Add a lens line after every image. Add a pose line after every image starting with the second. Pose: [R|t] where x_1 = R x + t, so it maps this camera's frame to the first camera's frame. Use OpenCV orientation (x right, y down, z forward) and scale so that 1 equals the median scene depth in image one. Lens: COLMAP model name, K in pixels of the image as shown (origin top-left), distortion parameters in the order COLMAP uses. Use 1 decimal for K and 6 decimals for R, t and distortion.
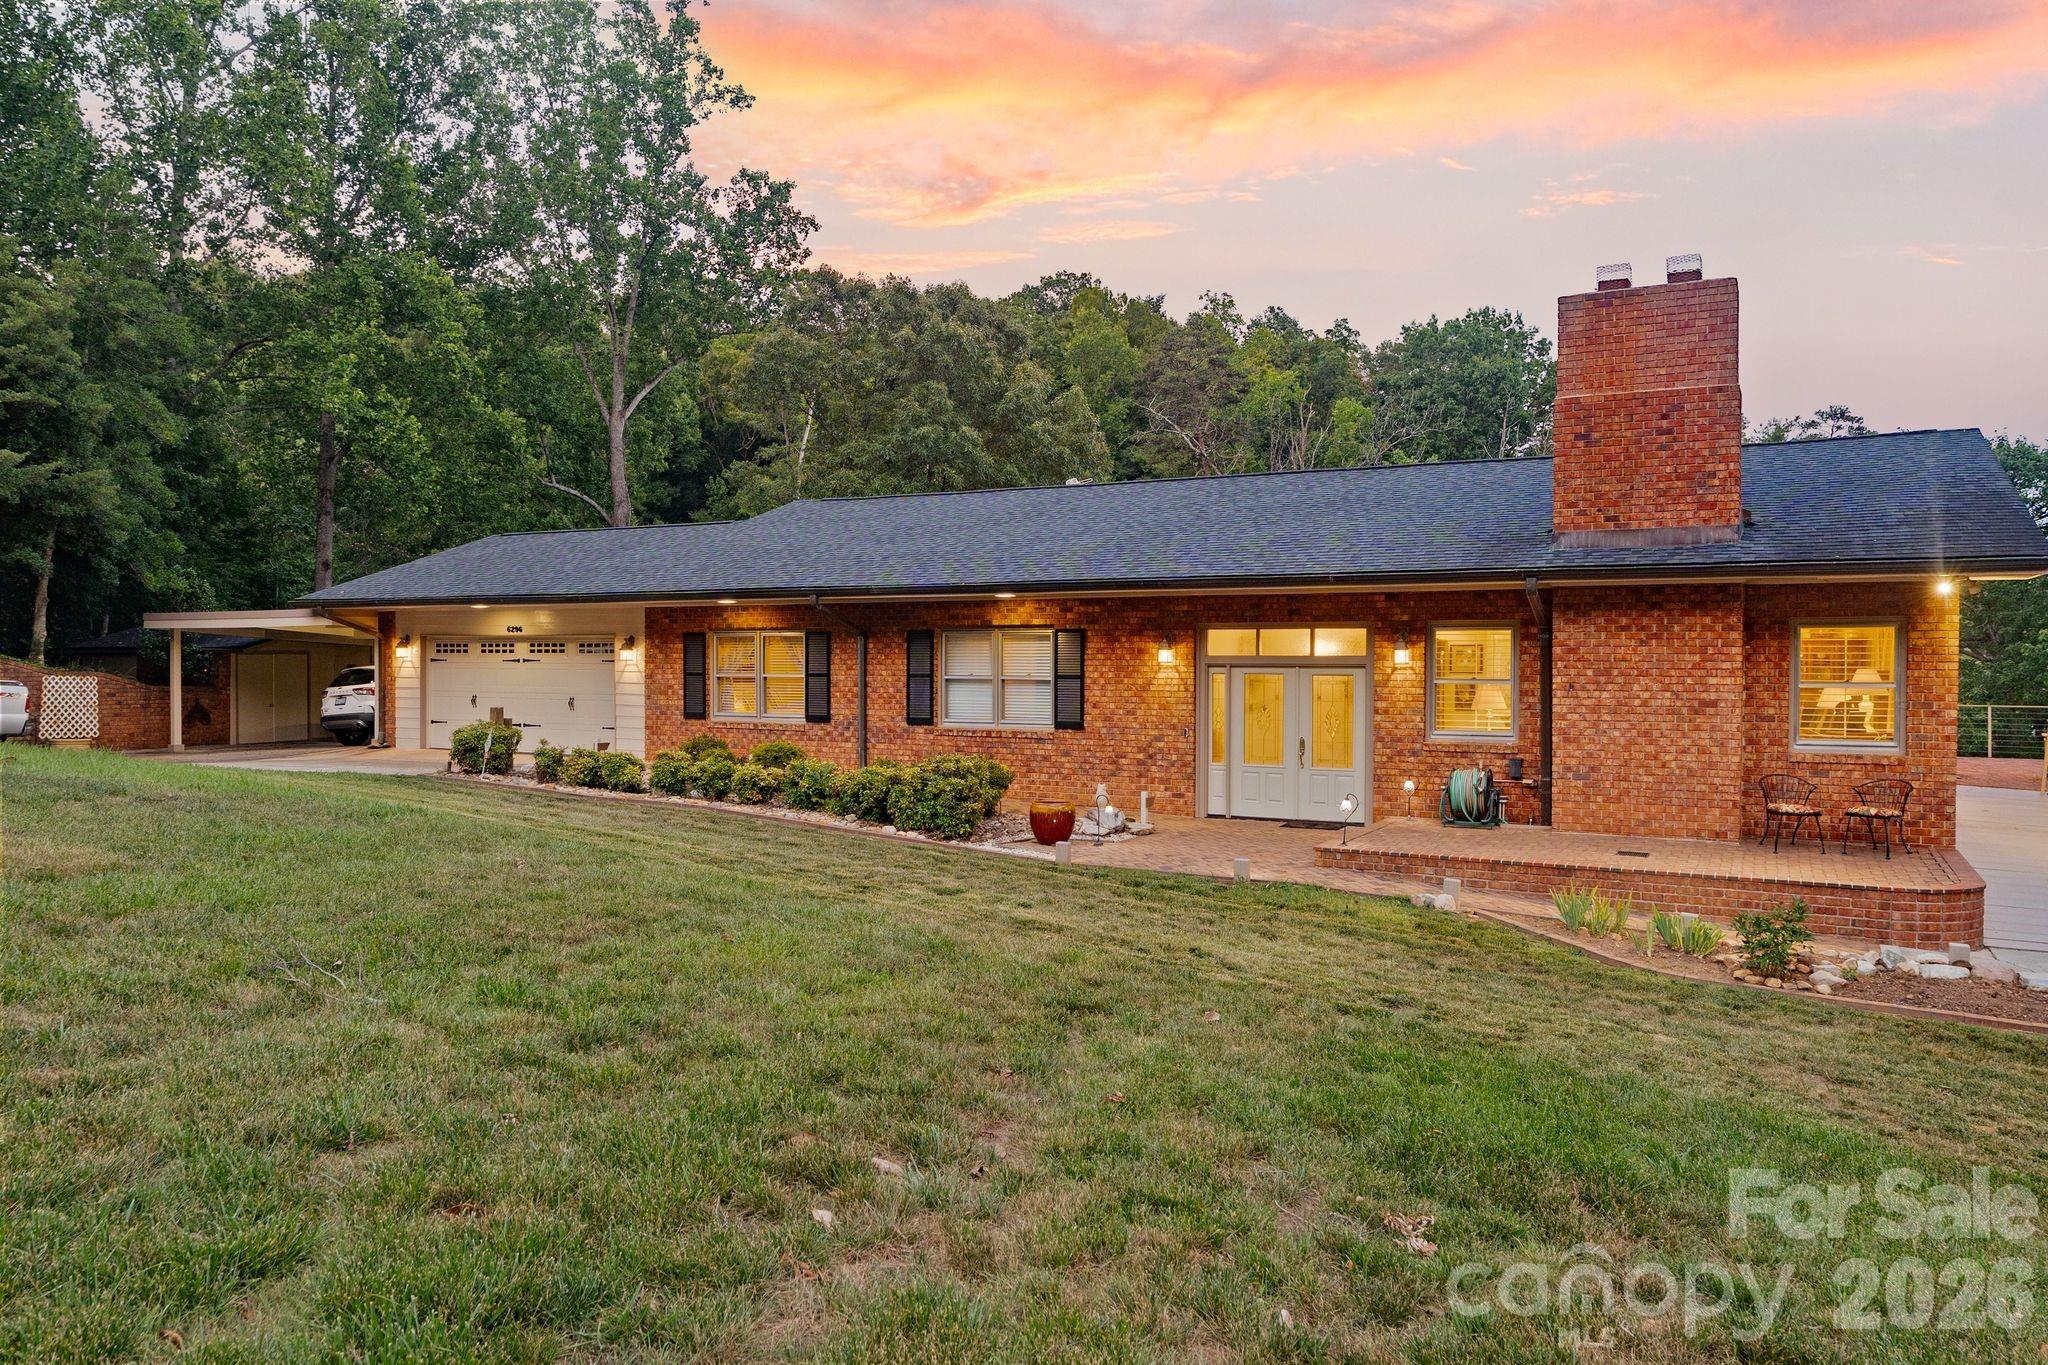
lens RADIAL K [[1594.6, 0, 1024.0], [0, 1594.6, 682.5], [0, 0, 1]] dist [-0.000320, -0.009486]
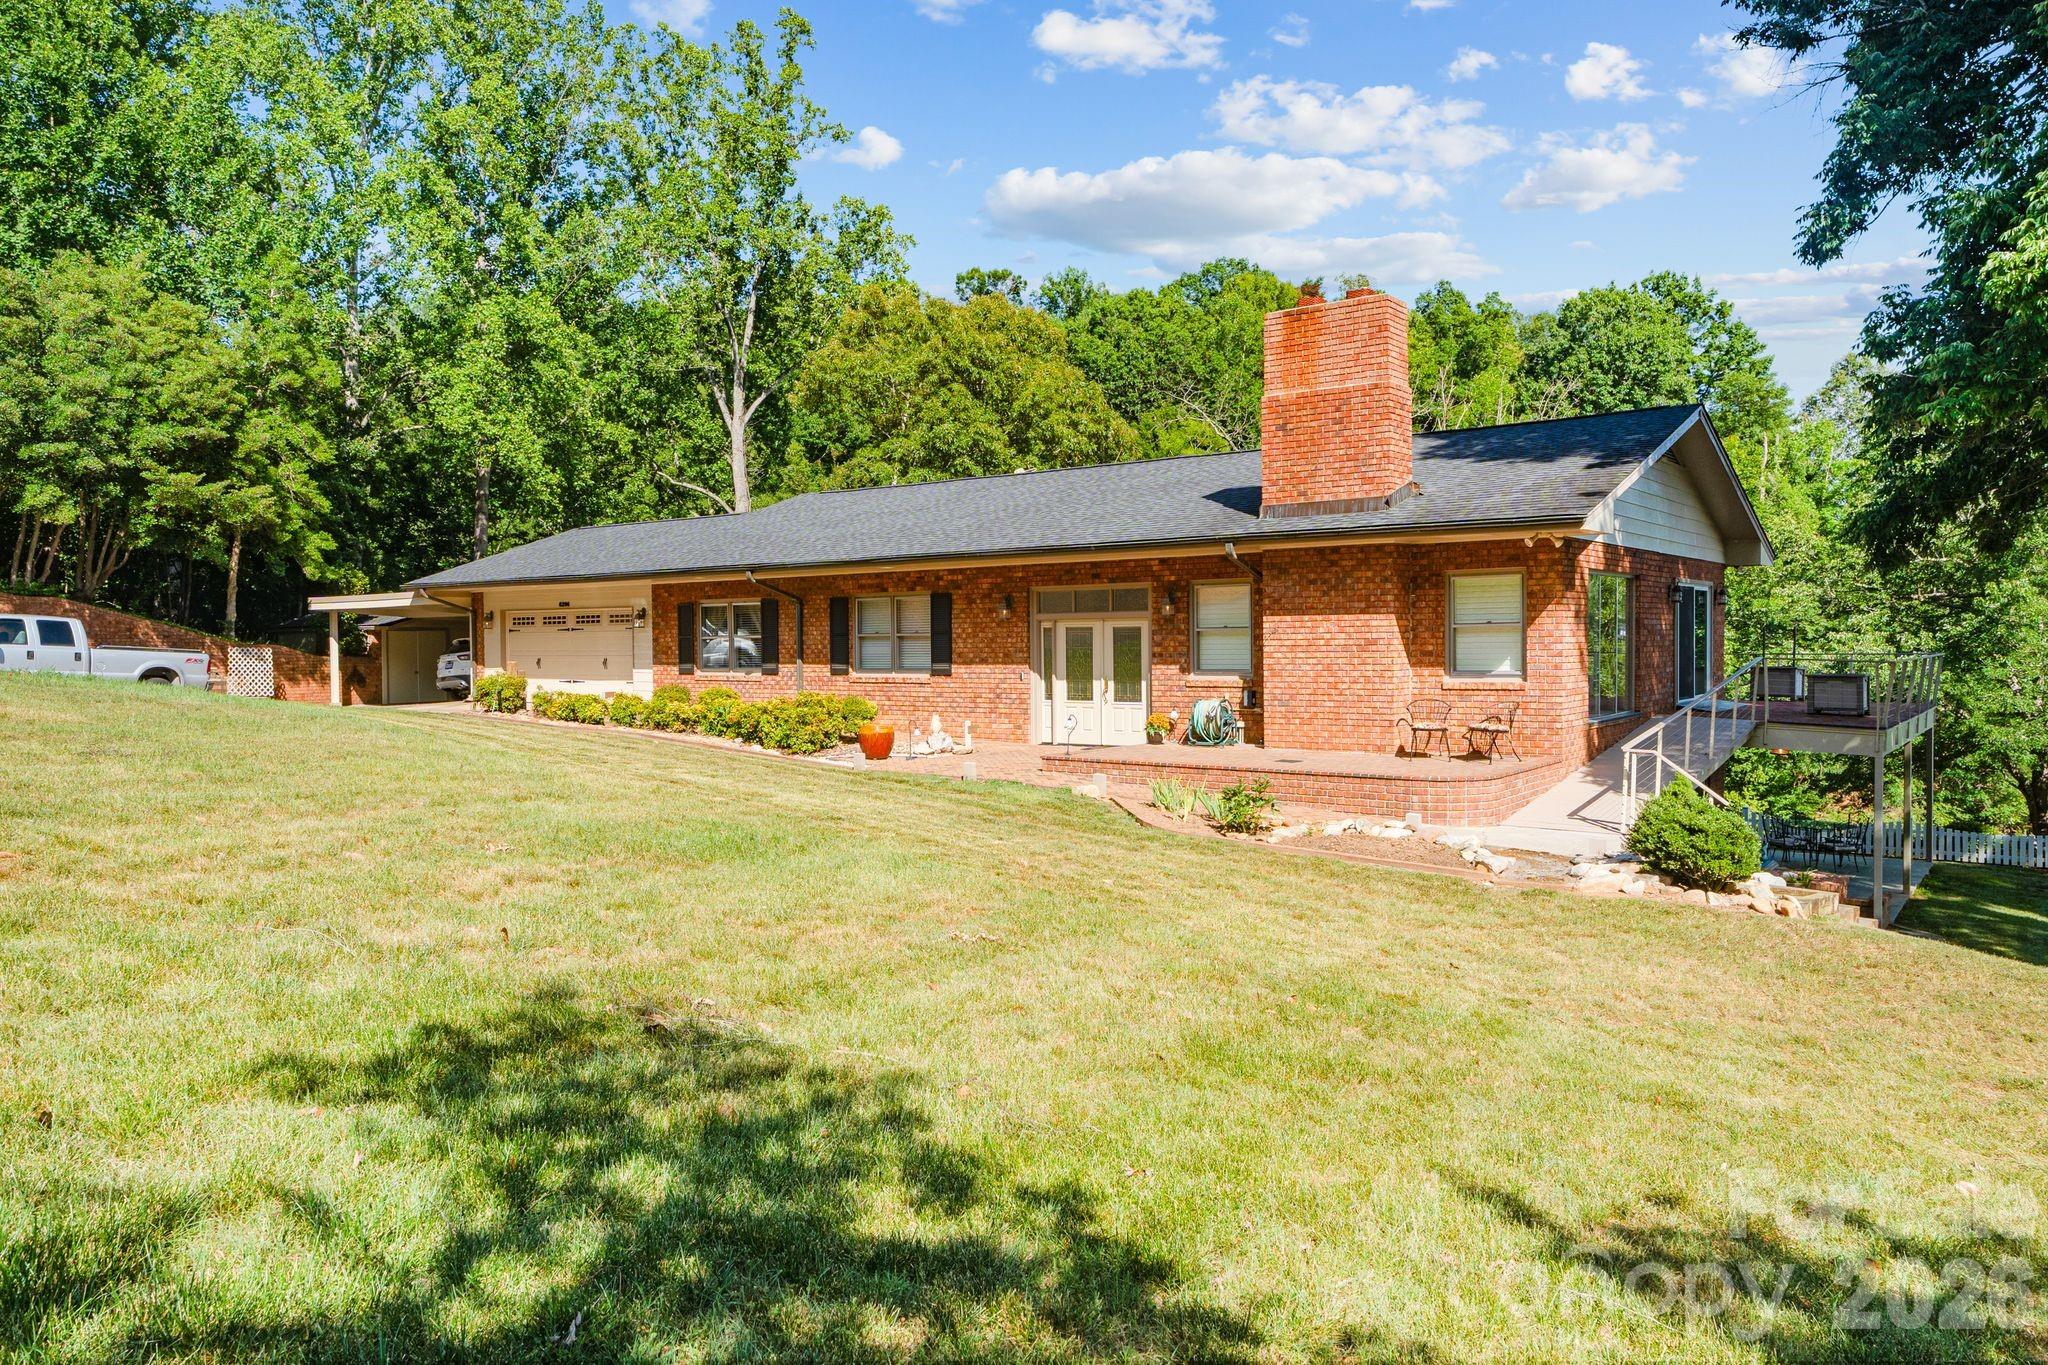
lens RADIAL K [[1638.9, 0, 1024.0], [0, 1638.9, 682.5], [0, 0, 1]] dist [-0.005916, 0.009039]
pose [[0.984196, -0.007741, -0.176916, 0.270556], [0.009005, 0.999939, 0.006339, 0.023689], [0.176856, -0.007832, 0.984206, -0.202938]]
